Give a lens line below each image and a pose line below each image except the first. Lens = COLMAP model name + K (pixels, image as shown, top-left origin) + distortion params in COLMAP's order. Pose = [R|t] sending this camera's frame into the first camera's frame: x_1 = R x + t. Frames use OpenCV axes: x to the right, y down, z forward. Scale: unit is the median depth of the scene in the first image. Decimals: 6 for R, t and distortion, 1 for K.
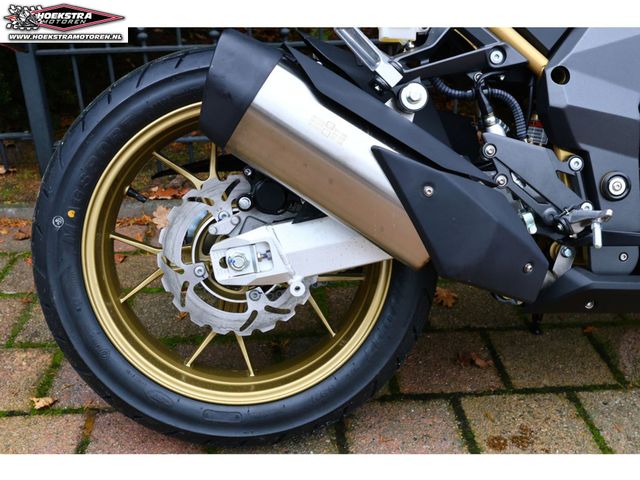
lens RADIAL K [[741.2, 0, 320.0], [0, 741.2, 240.0], [0, 0, 1]] dist [-0.005992, 0.003232]
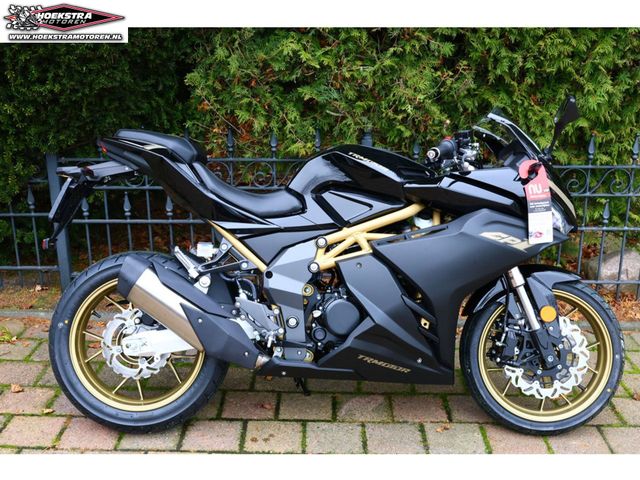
lens RADIAL K [[784.7, 0, 320.0], [0, 784.7, 240.0], [0, 0, 1]] dist [-0.014185, 0.003211]
pose [[0.997242, 0.043227, -0.060337, 0.590062], [-0.050884, 0.989974, -0.131765, -0.005451], [0.054036, 0.134472, 0.989443, -1.414279]]
